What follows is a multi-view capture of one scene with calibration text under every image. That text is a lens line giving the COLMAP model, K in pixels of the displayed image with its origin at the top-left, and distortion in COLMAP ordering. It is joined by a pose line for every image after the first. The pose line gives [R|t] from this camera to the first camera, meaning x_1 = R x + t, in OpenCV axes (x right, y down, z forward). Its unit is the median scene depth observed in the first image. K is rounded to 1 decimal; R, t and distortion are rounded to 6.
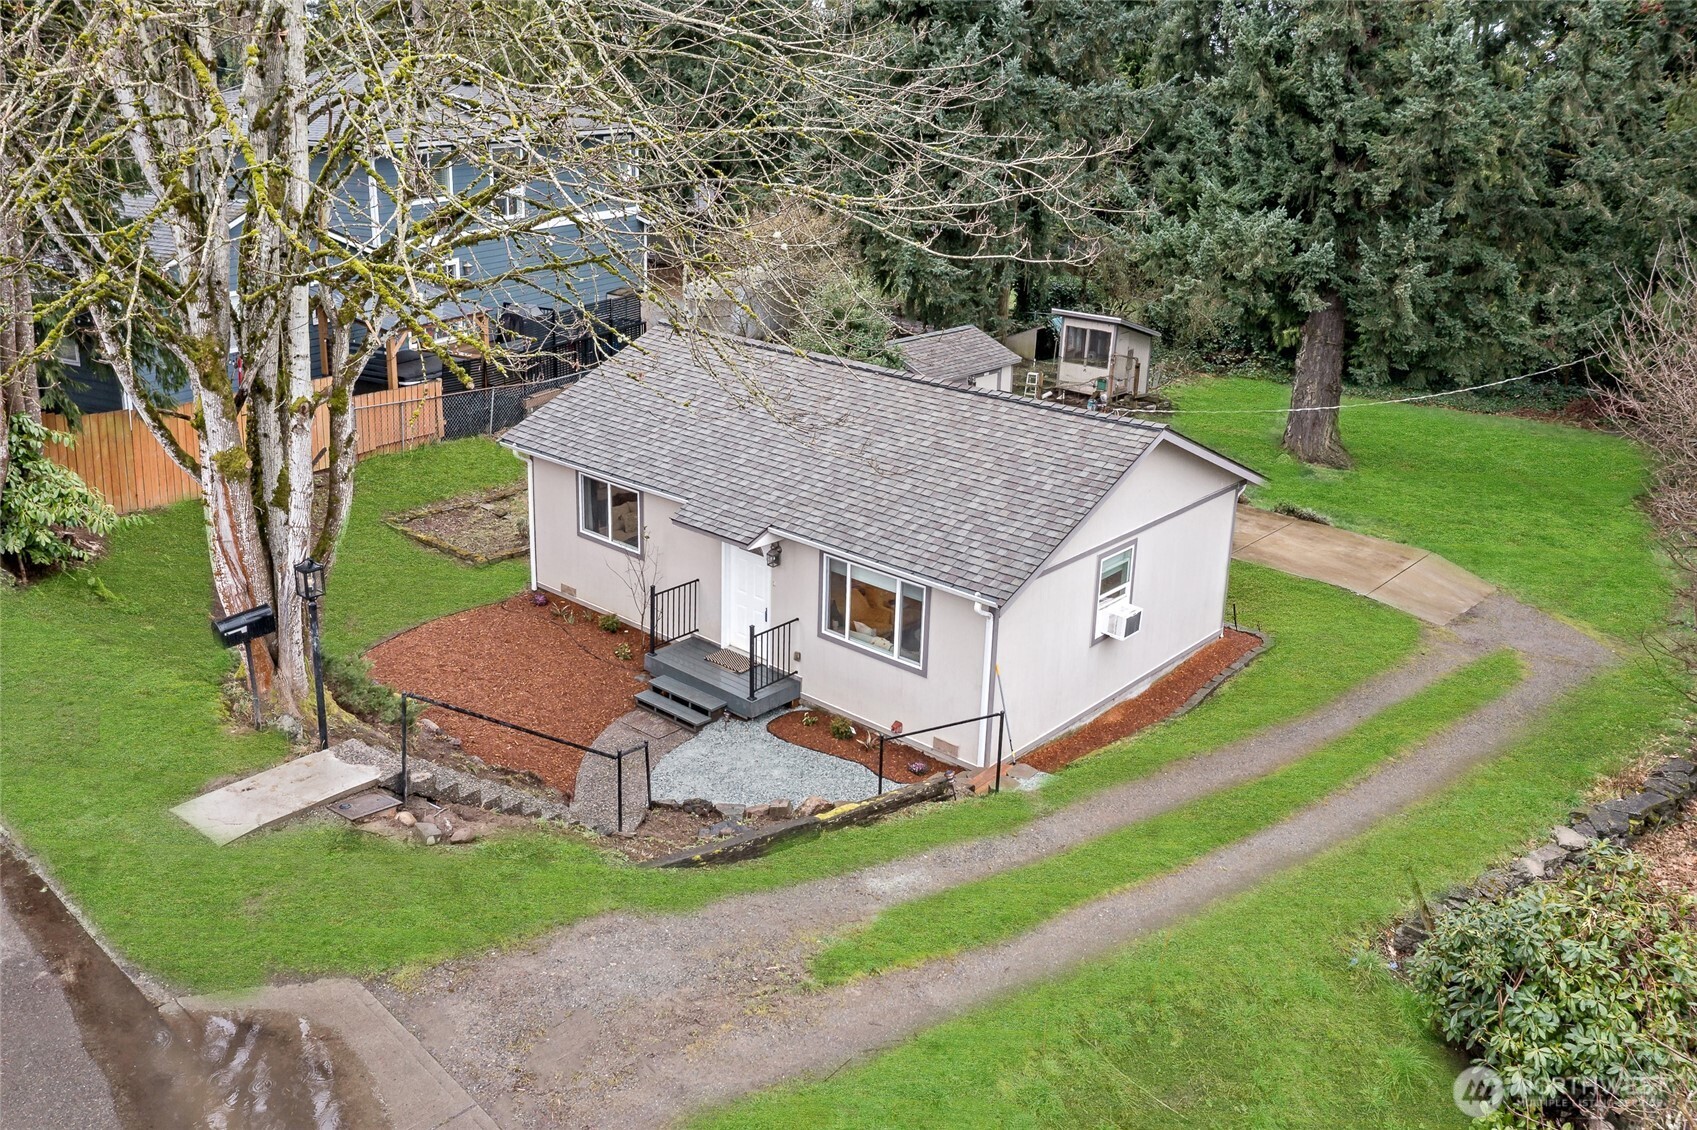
lens RADIAL K [[1408.9, 0, 849.9], [0, 1408.9, 464.9], [0, 0, 1]] dist [-0.003919, -0.006615]
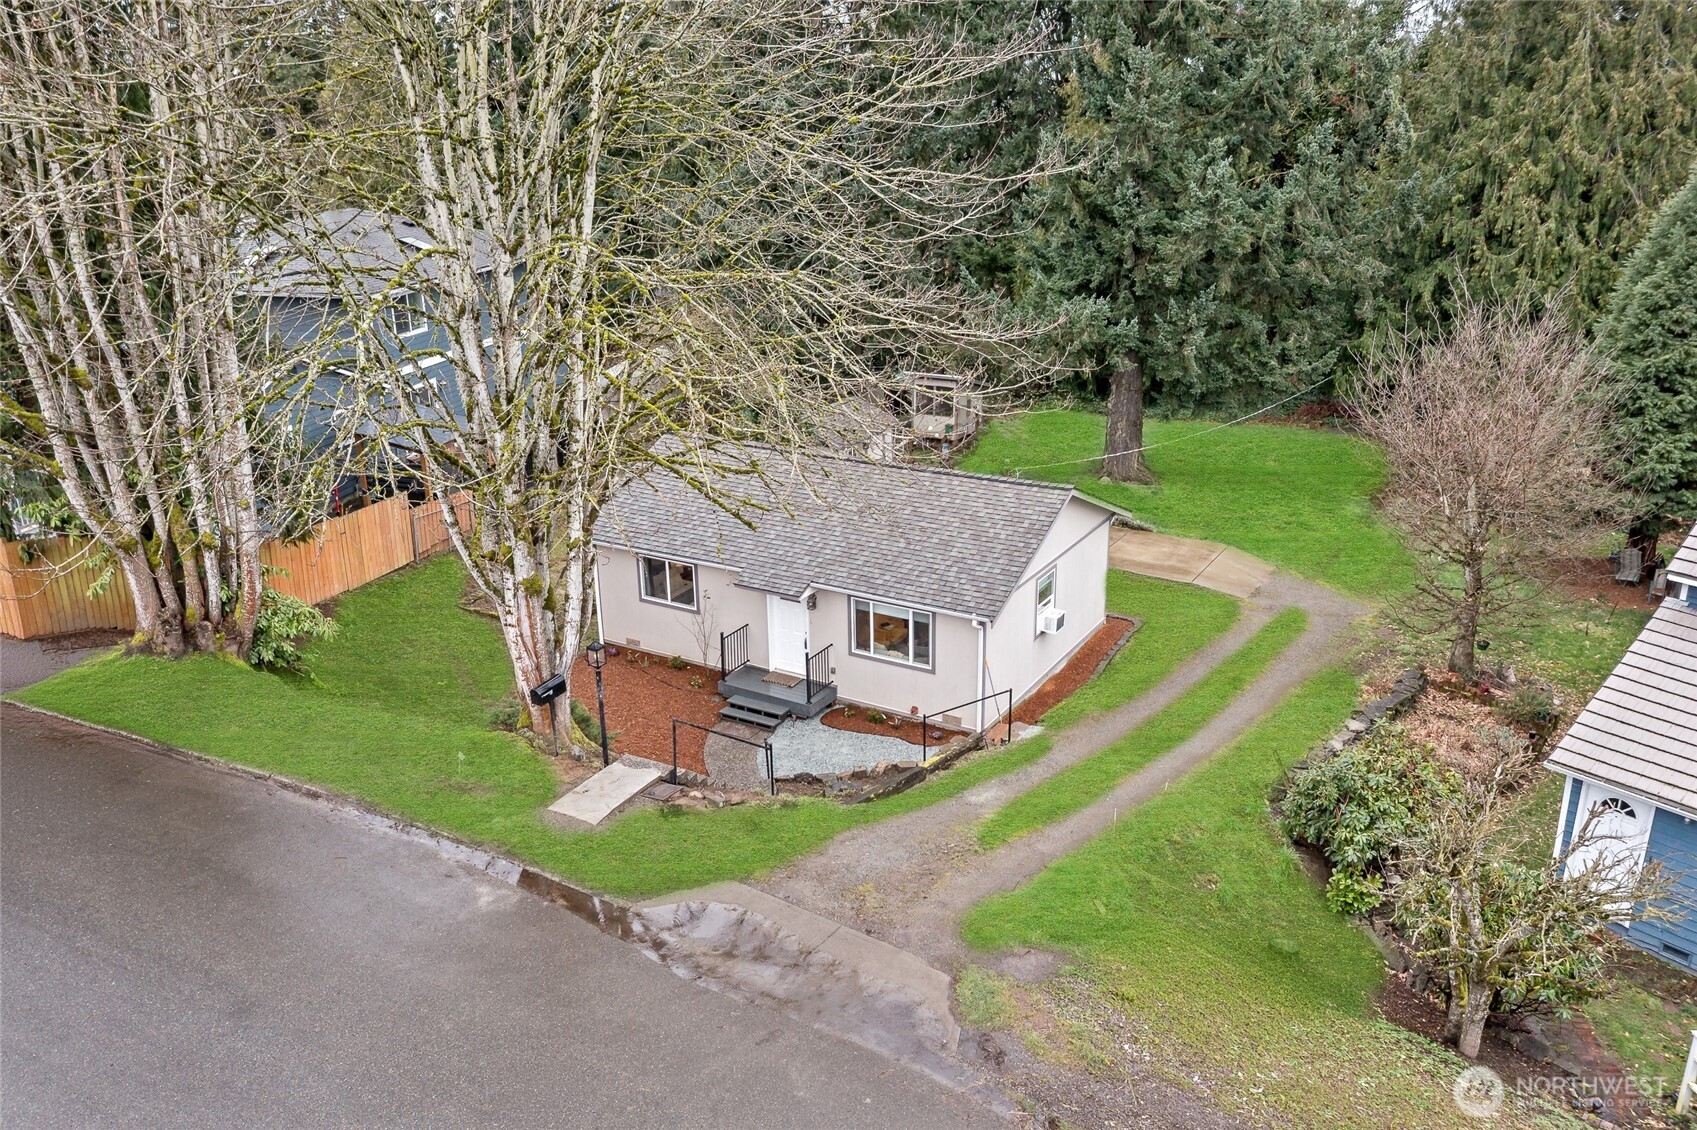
lens RADIAL K [[1325.3, 0, 848.5], [0, 1325.3, 565.0], [0, 0, 1]] dist [-0.006441, -0.005177]
pose [[0.982956, -0.103061, 0.152239, -0.214048], [0.093441, 0.993226, 0.069069, -0.060252], [-0.158326, -0.053667, 0.985927, -0.311535]]
